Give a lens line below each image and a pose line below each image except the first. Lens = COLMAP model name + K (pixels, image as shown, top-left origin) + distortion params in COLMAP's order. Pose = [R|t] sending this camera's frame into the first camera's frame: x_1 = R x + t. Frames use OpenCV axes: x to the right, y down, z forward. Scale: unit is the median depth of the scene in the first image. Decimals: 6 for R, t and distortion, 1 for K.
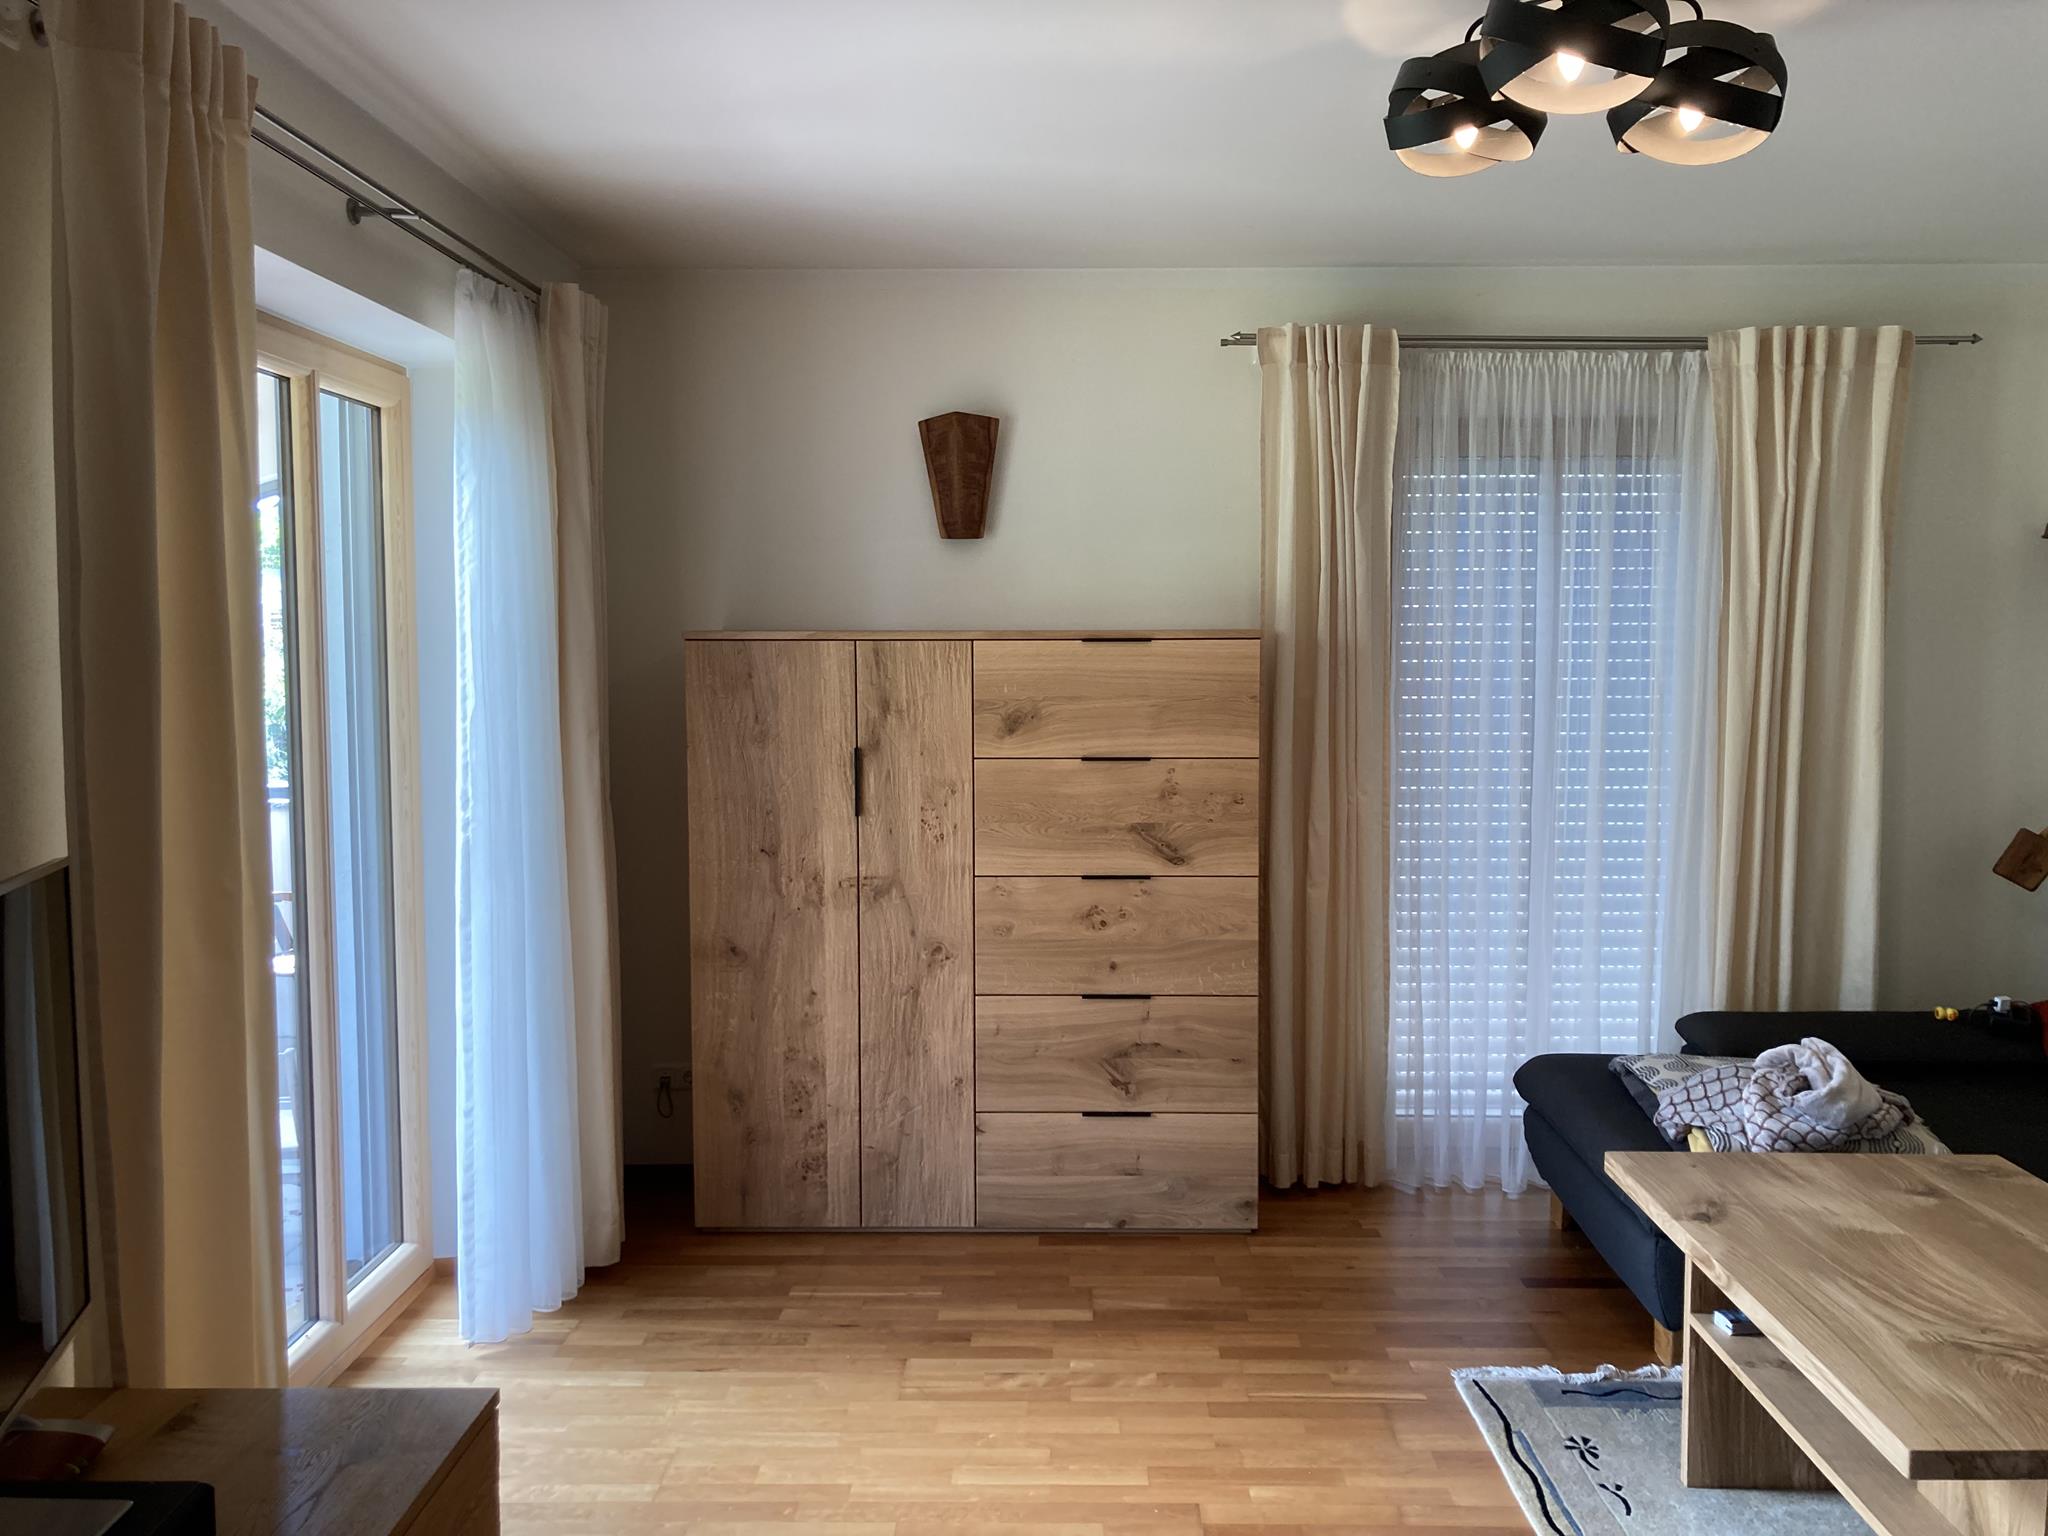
lens RADIAL K [[1672.6, 0, 1032.3], [0, 1672.6, 779.9], [0, 0, 1]] dist [0.022450, -0.047961]
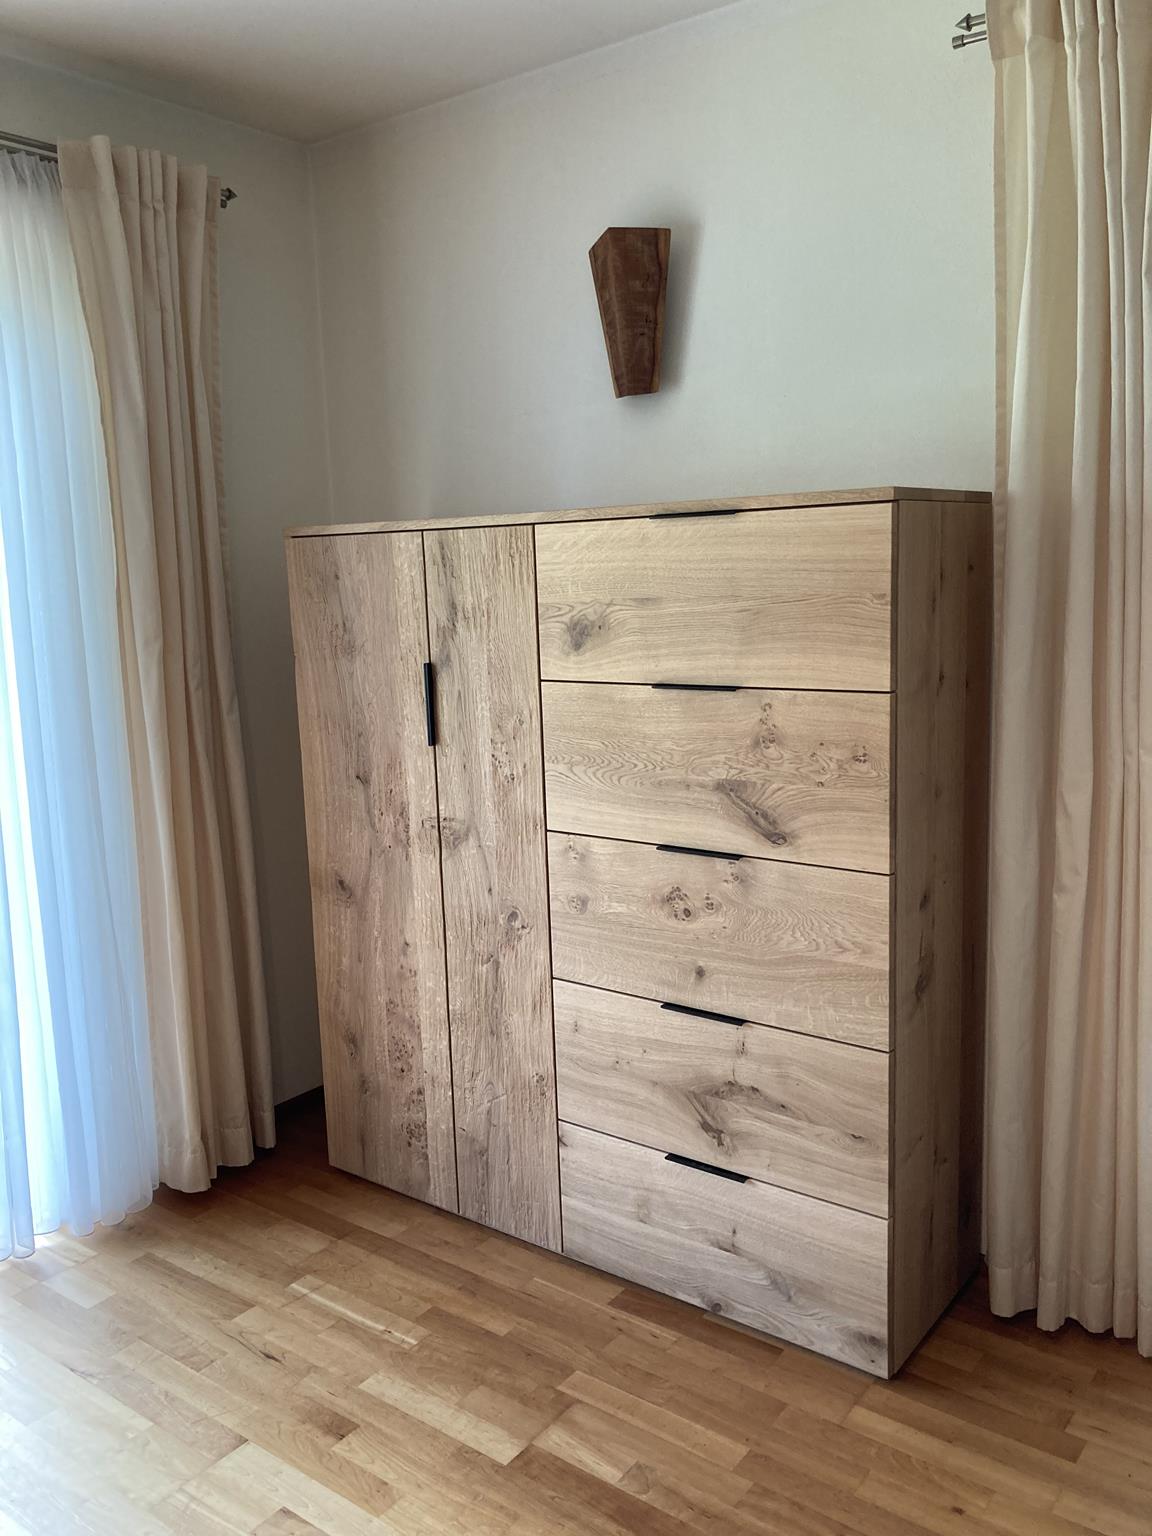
lens RADIAL K [[1254.5, 0, 546.1], [0, 1254.5, 785.4], [0, 0, 1]] dist [0.022450, -0.047961]
pose [[0.806556, 0.078783, -0.585884, 0.309020], [-0.022553, 0.994459, 0.102677, -0.023960], [0.590727, -0.069601, 0.803864, 0.529908]]
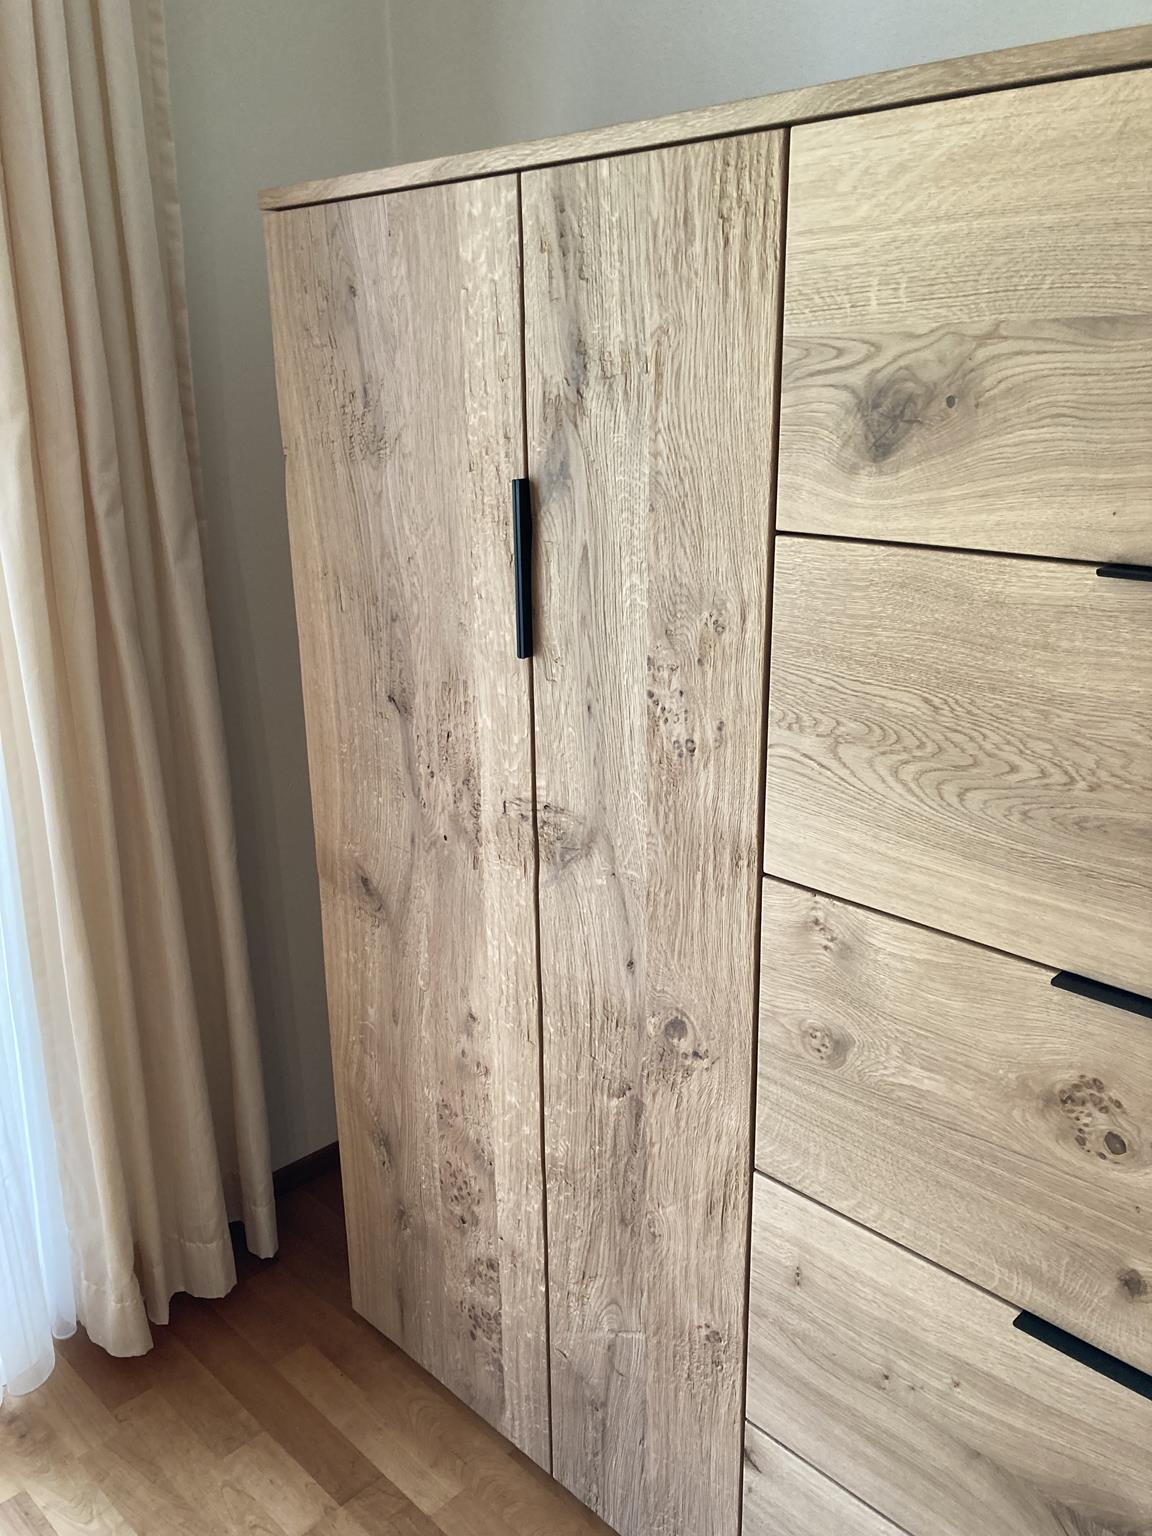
lens RADIAL K [[1254.5, 0, 555.2], [0, 1254.5, 772.7], [0, 0, 1]] dist [0.022450, -0.047961]
pose [[0.723806, 0.206281, -0.658447, 0.102527], [-0.050237, 0.967489, 0.247875, -0.025771], [0.688172, -0.146335, 0.710637, 0.789035]]
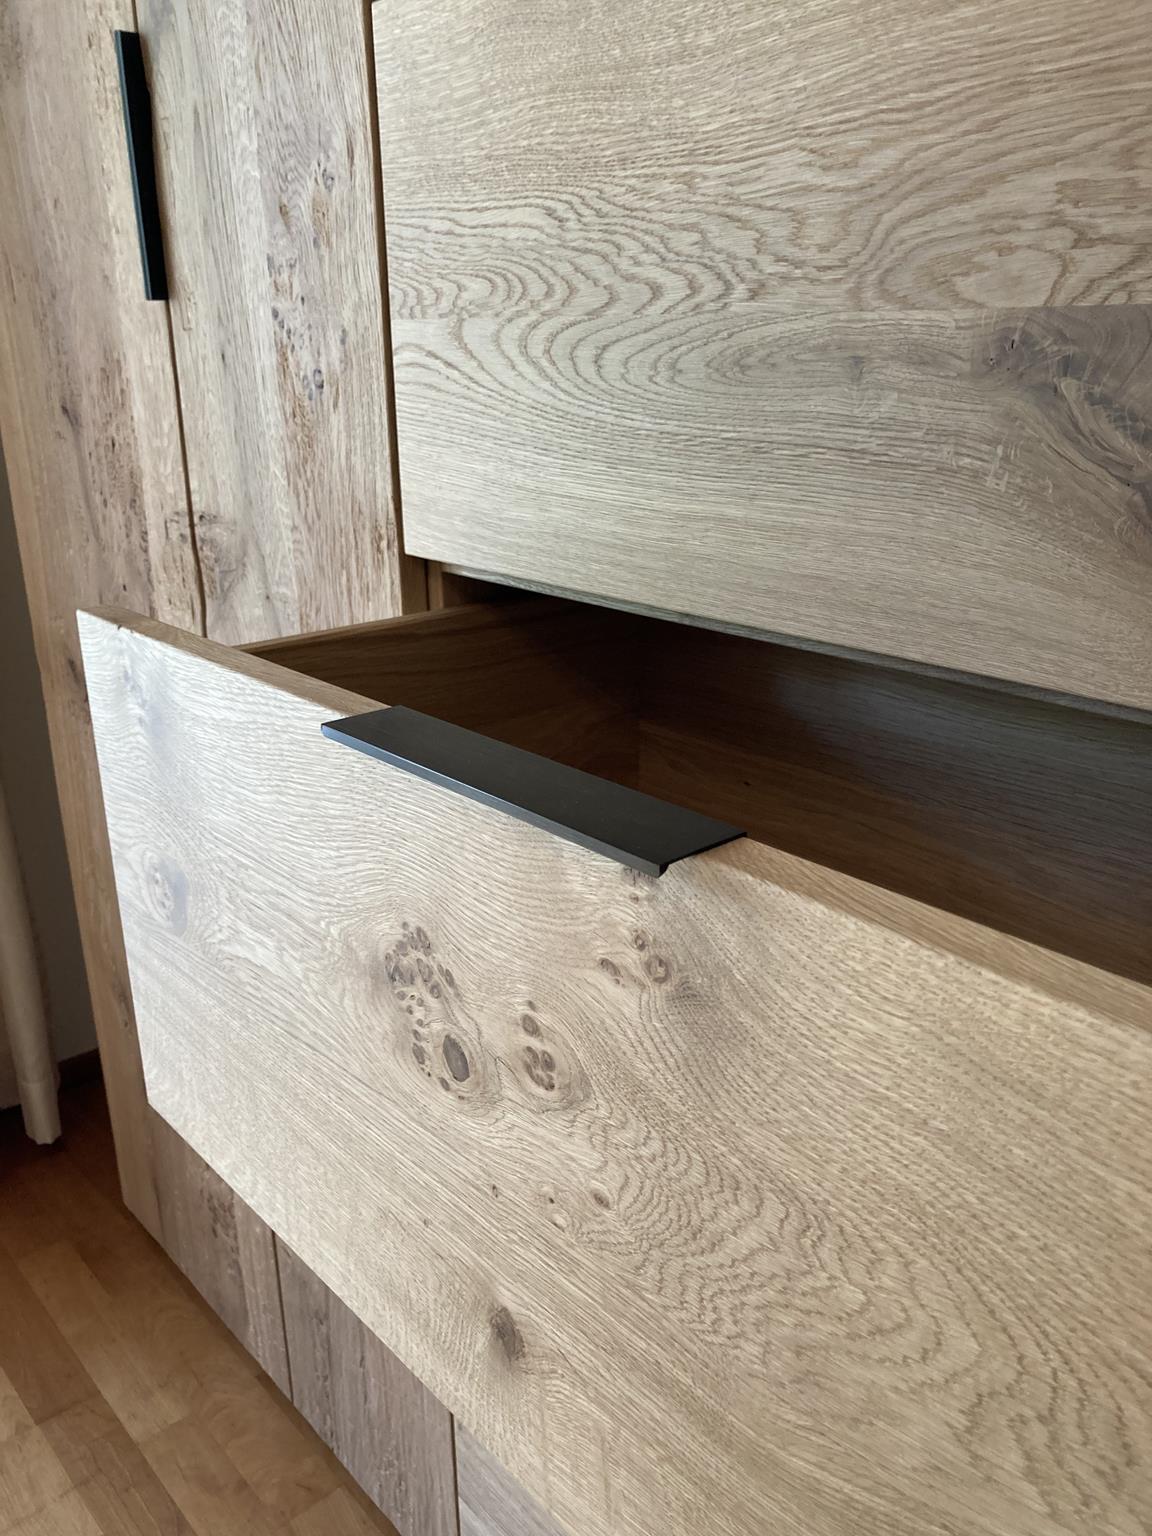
lens RADIAL K [[1254.5, 0, 565.0], [0, 1254.5, 780.8], [0, 0, 1]] dist [0.022450, -0.047961]
pose [[0.684645, 0.246321, -0.685994, 0.115807], [-0.061856, 0.957406, 0.282042, 0.035926], [0.726247, -0.150666, 0.670719, 0.891542]]
